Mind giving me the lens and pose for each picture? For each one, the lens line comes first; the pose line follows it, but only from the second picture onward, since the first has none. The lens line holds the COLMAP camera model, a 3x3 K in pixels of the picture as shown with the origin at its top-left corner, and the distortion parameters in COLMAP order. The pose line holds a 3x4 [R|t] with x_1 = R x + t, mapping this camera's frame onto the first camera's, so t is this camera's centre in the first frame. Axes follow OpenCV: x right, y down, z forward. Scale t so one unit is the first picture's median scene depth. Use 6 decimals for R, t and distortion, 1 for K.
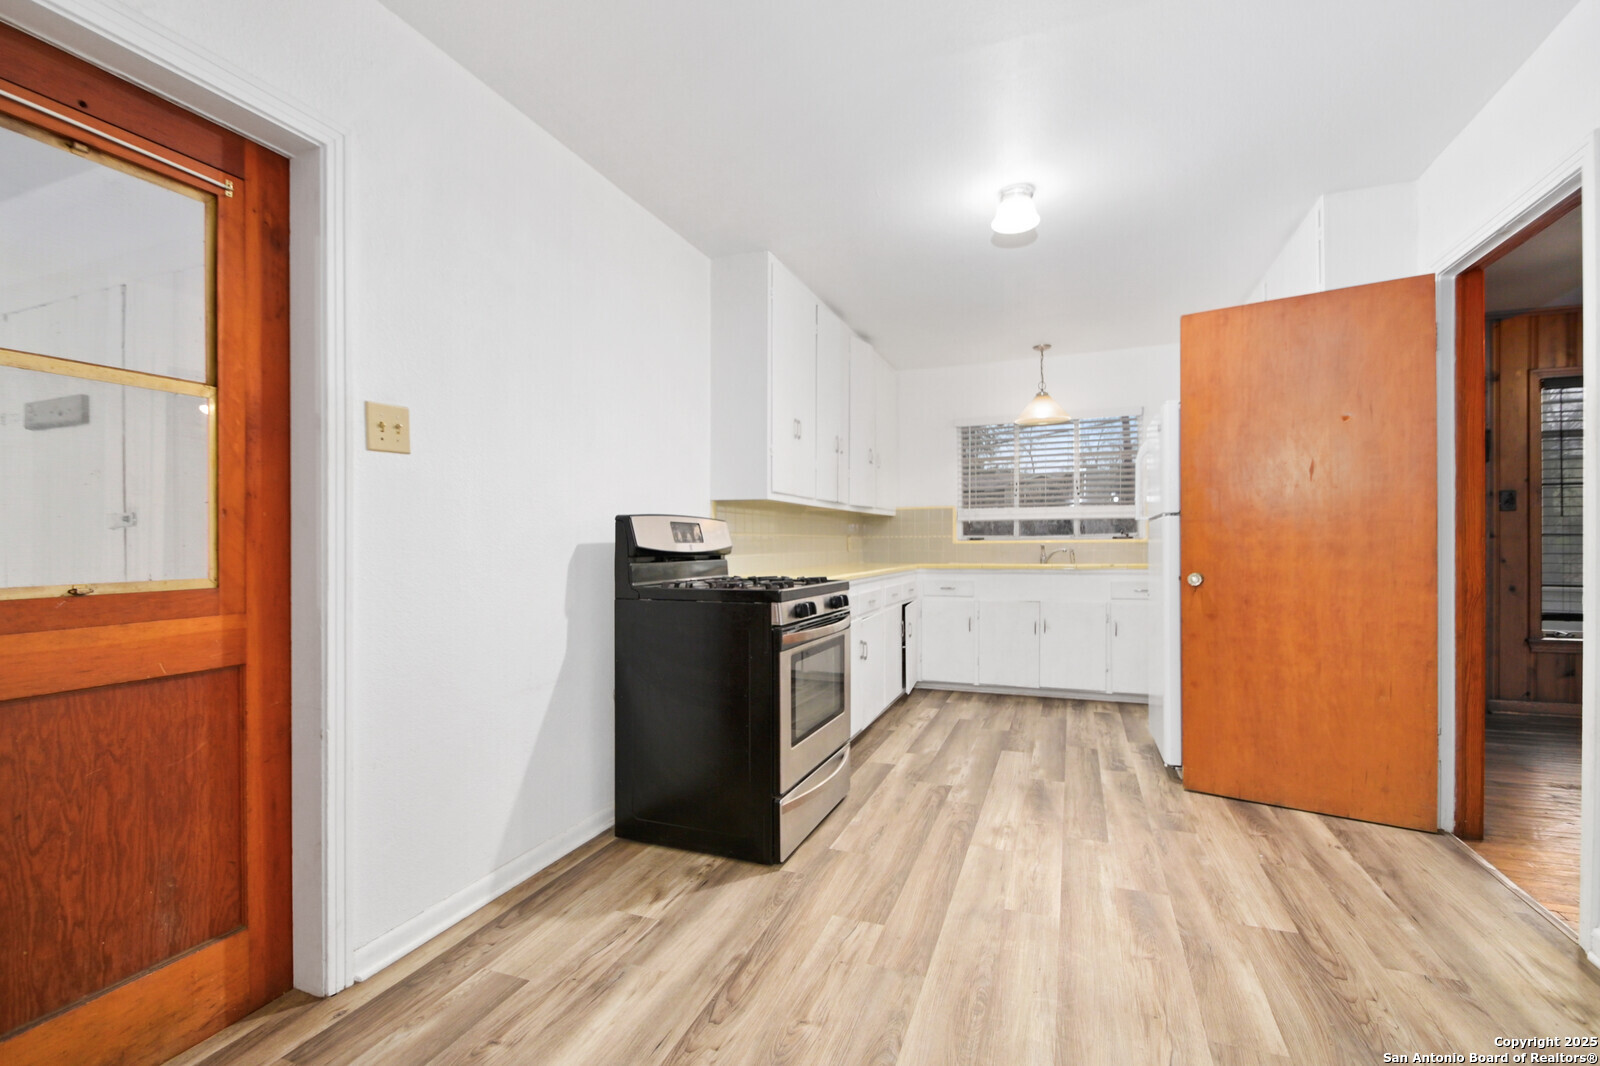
lens RADIAL K [[731.1, 0, 799.4], [0, 731.1, 543.7], [0, 0, 1]] dist [0.034666, -0.022884]
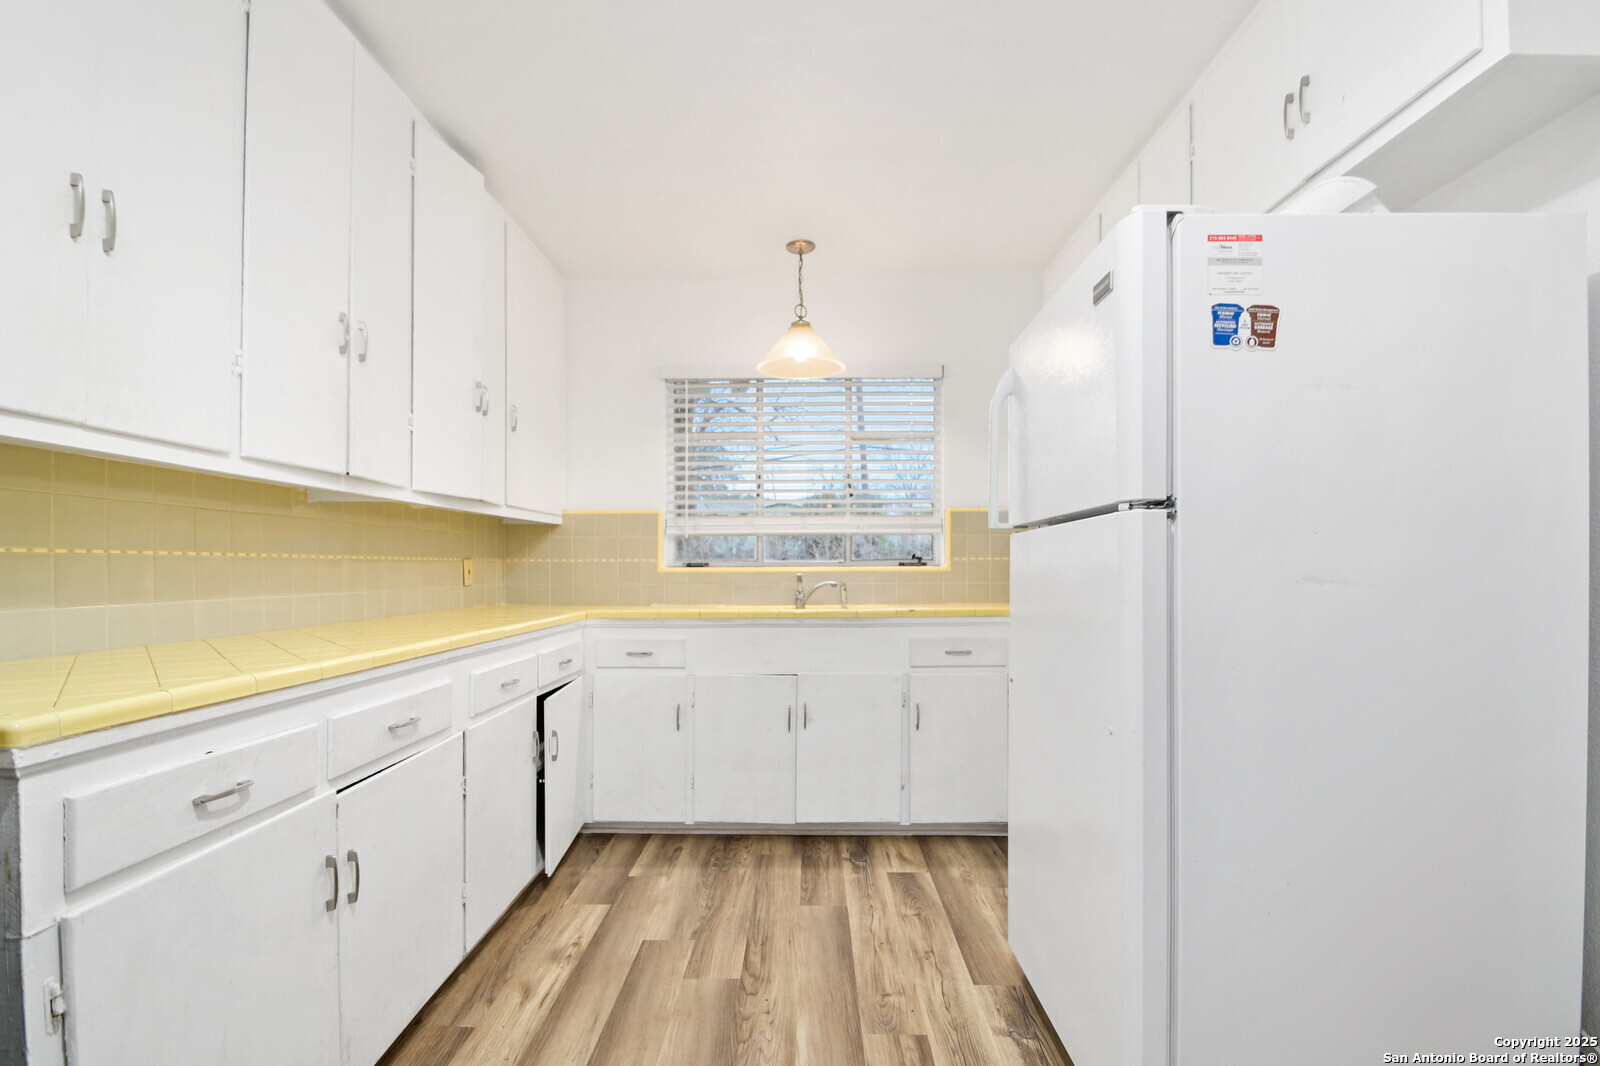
lens RADIAL K [[718.4, 0, 795.7], [0, 718.4, 551.1], [0, 0, 1]] dist [0.014010, -0.020264]
pose [[0.943271, 0.011884, 0.331812, 0.140614], [-0.004088, 0.999699, -0.024183, -0.004185], [-0.332000, 0.021455, 0.943035, 0.474195]]
